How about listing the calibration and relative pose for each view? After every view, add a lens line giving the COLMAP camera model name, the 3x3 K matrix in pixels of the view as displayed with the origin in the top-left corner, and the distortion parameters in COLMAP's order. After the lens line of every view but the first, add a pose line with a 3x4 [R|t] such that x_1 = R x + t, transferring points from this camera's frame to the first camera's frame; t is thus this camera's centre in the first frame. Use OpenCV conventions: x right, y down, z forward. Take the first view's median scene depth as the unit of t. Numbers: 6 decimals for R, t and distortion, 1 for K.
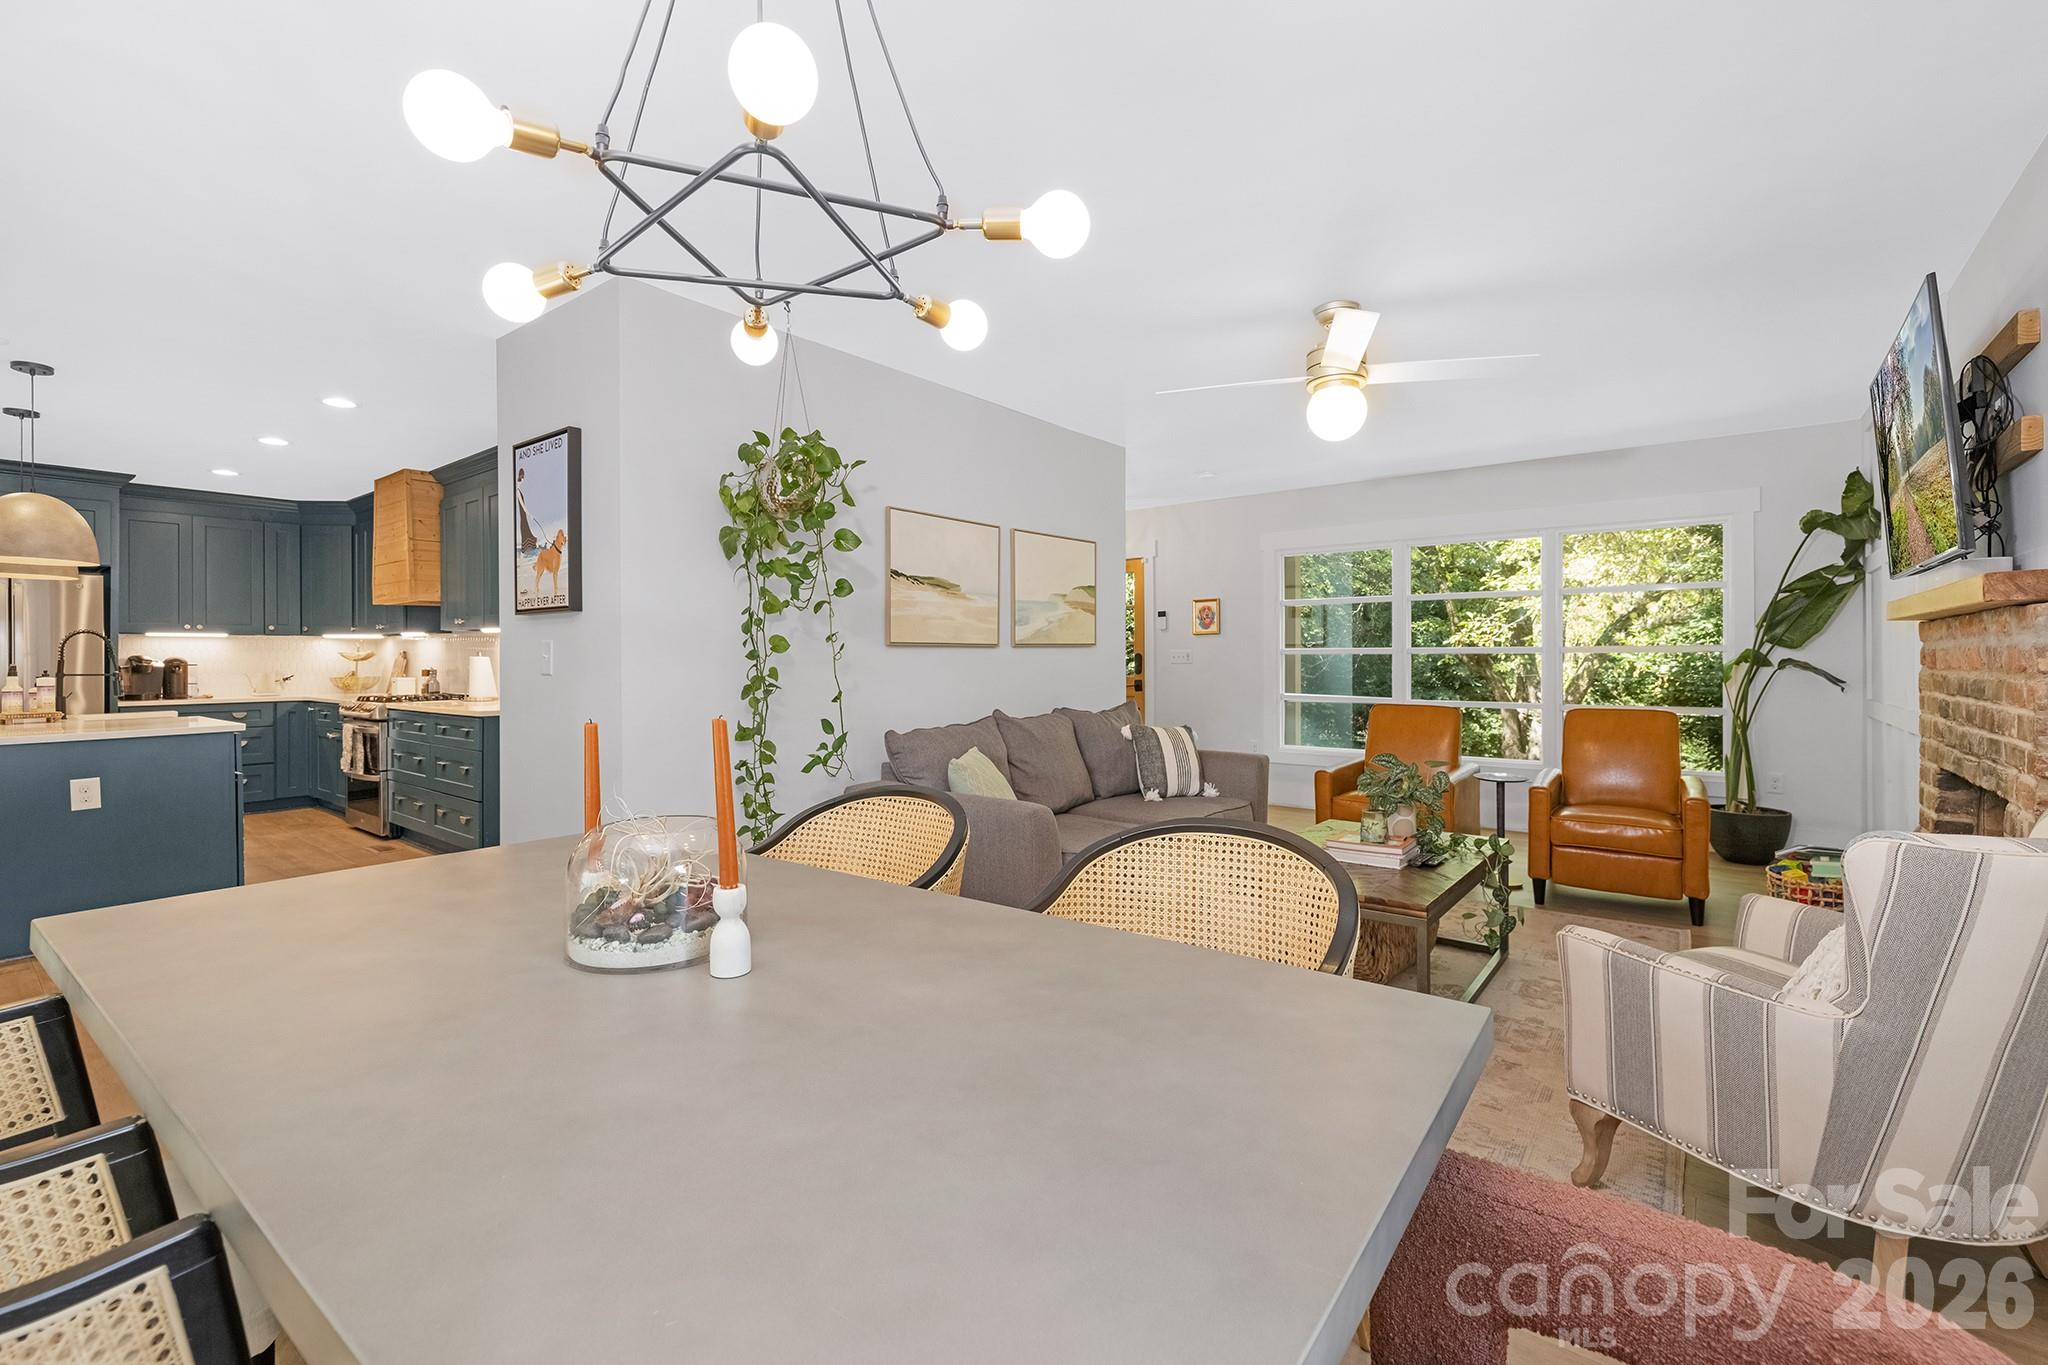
lens RADIAL K [[859.0, 0, 1026.5], [0, 859.0, 657.3], [0, 0, 1]] dist [0.002348, 0.000315]
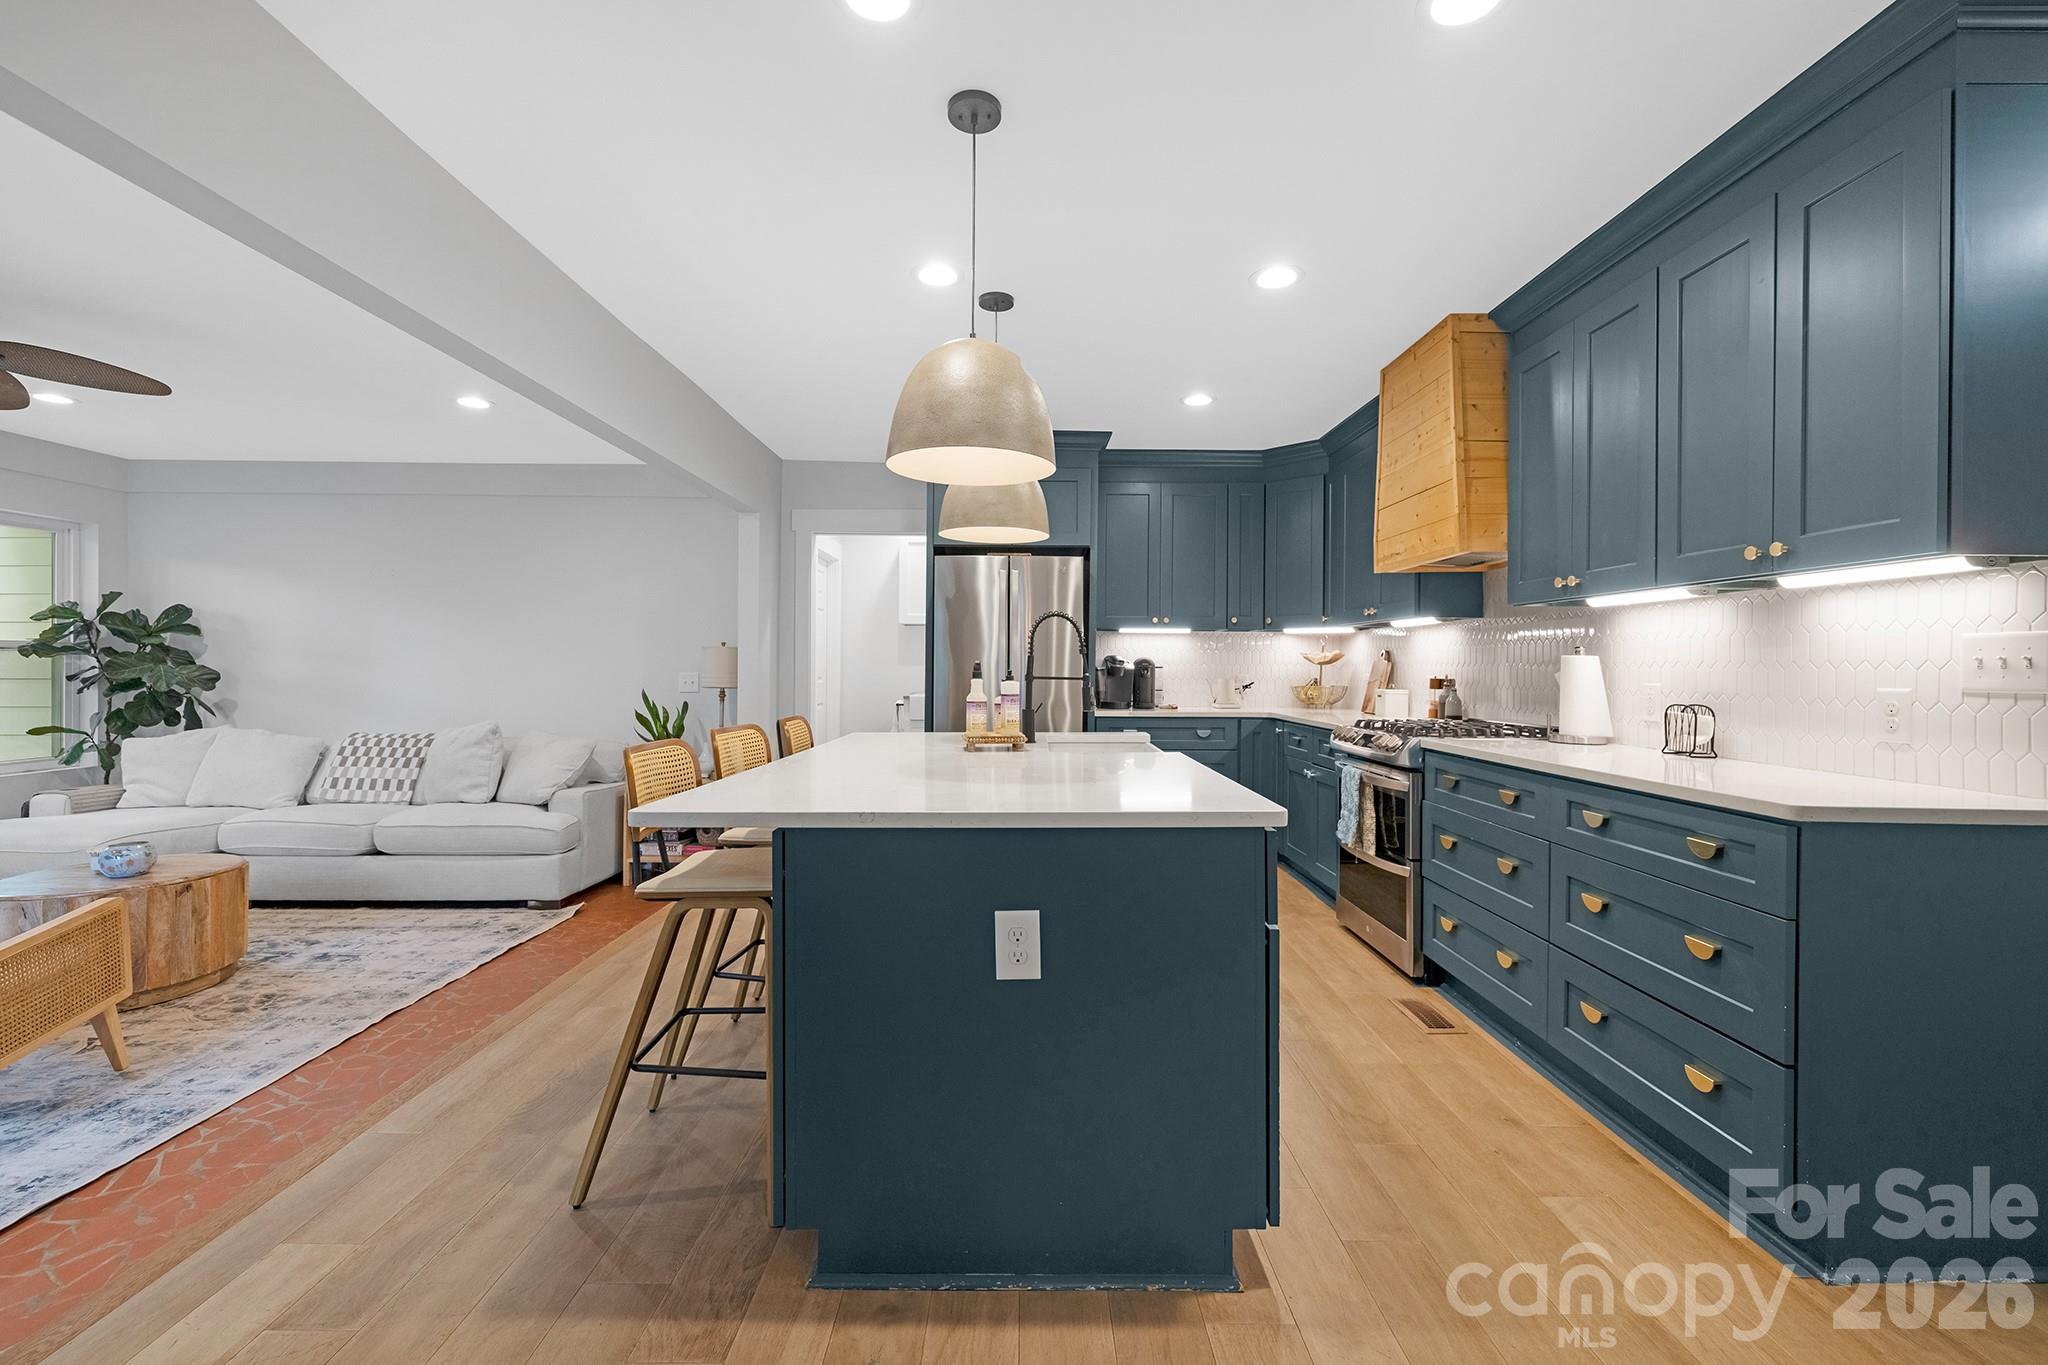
lens RADIAL K [[863.0, 0, 1028.4], [0, 863.0, 666.4], [0, 0, 1]] dist [0.000851, 0.000092]
pose [[0.618681, 0.008723, -0.785594, -0.423666], [-0.010044, 0.999944, 0.003193, 0.006910], [0.785578, 0.005915, 0.618734, 0.417457]]
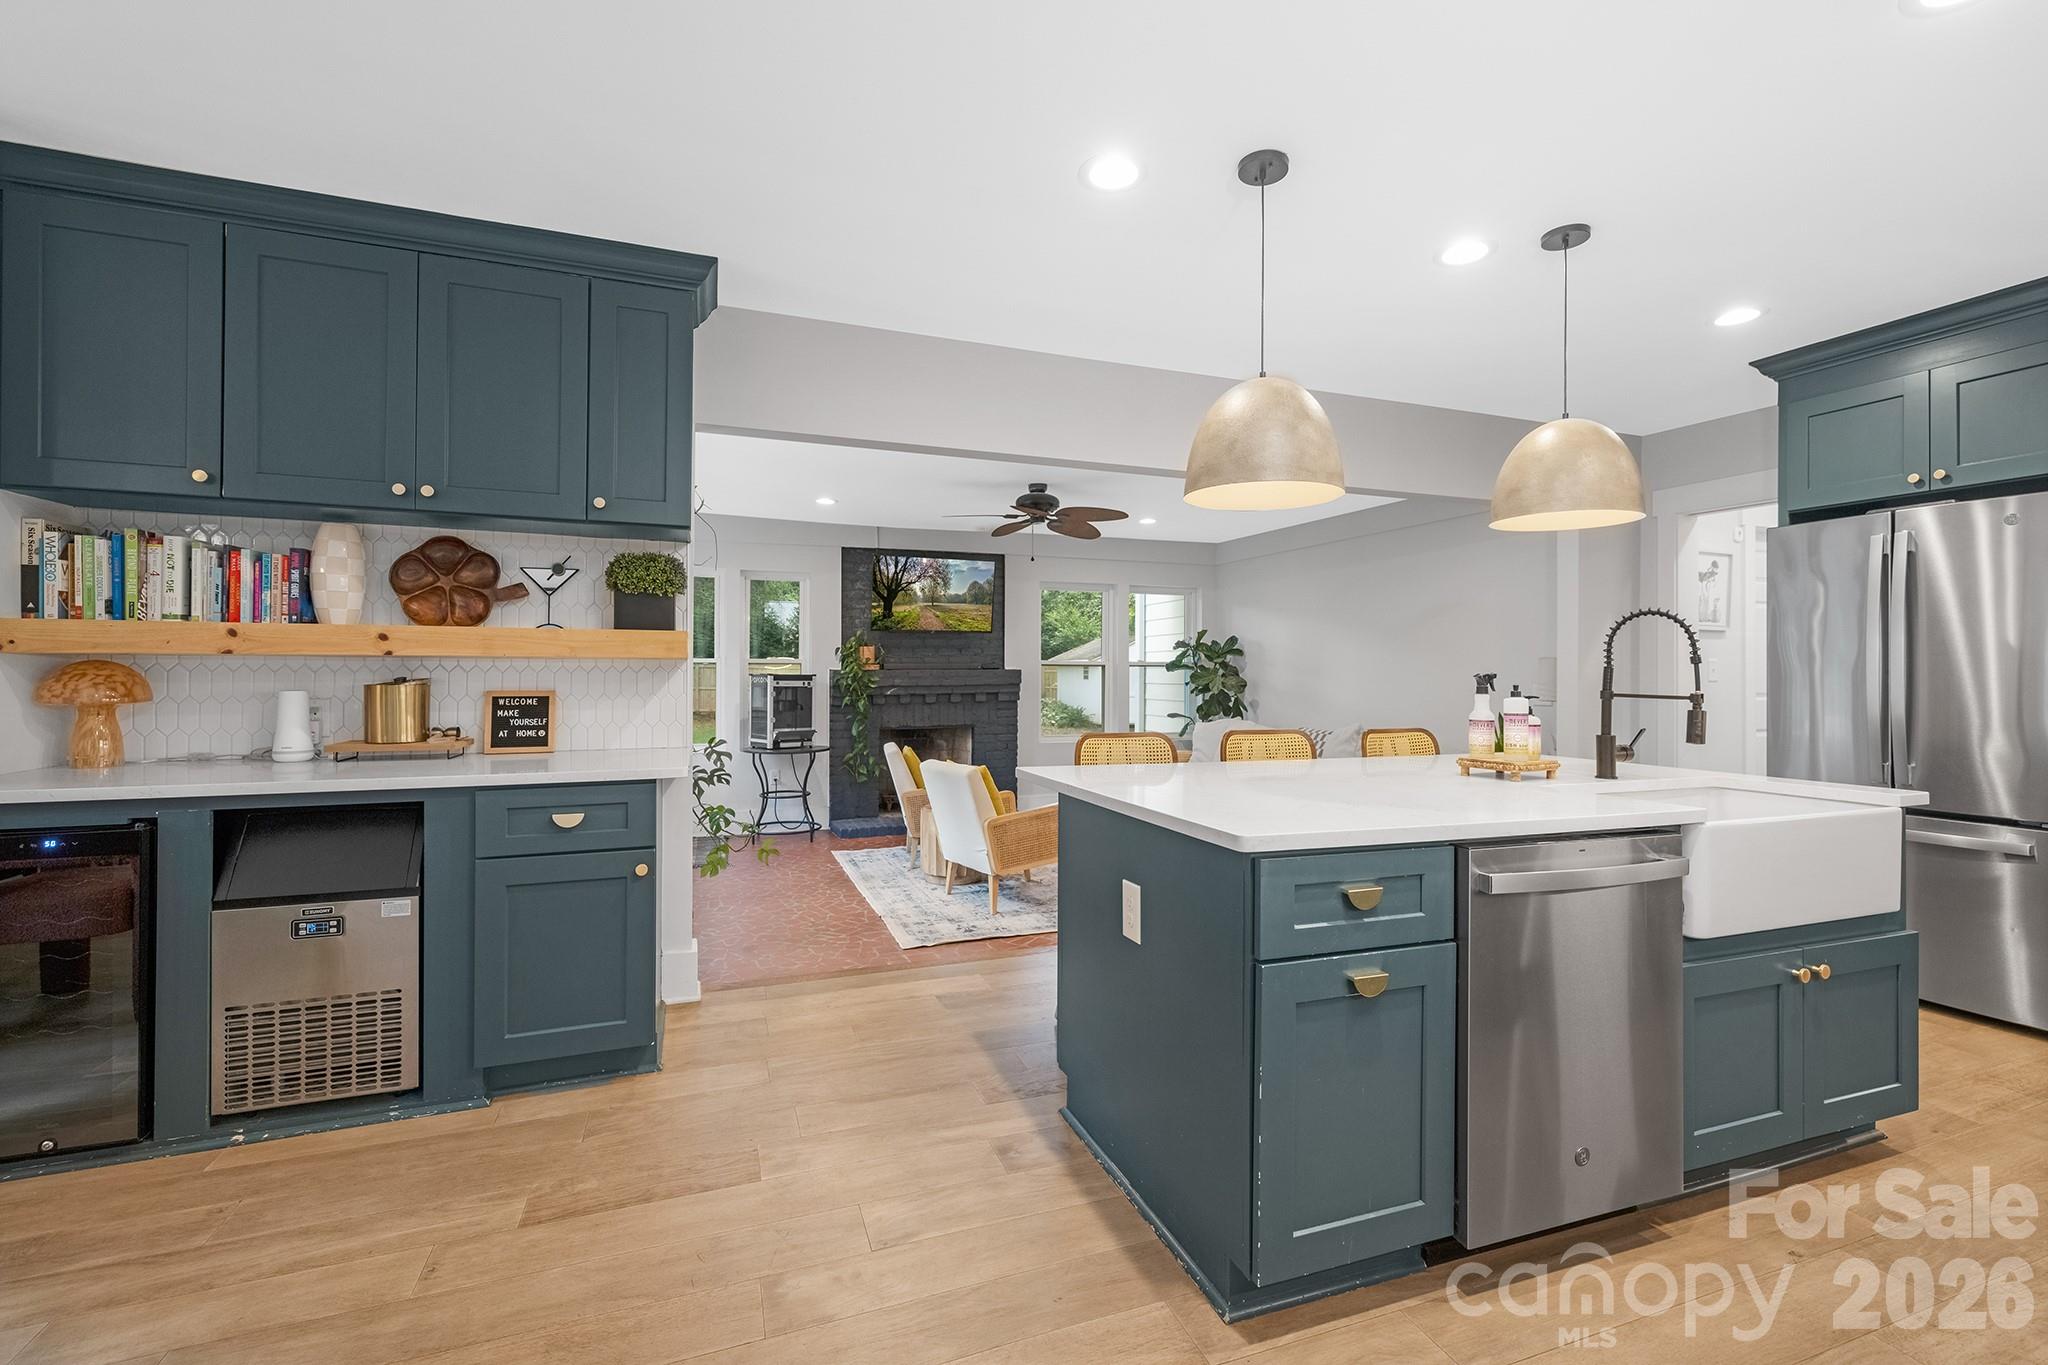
lens RADIAL K [[868.7, 0, 1000.2], [0, 868.7, 662.7], [0, 0, 1]] dist [0.000308, 0.000005]
pose [[-0.539561, -0.004491, -0.841934, -0.337467], [-0.001992, 0.999990, -0.004057, 0.002727], [0.841944, -0.000512, -0.539565, 0.703826]]
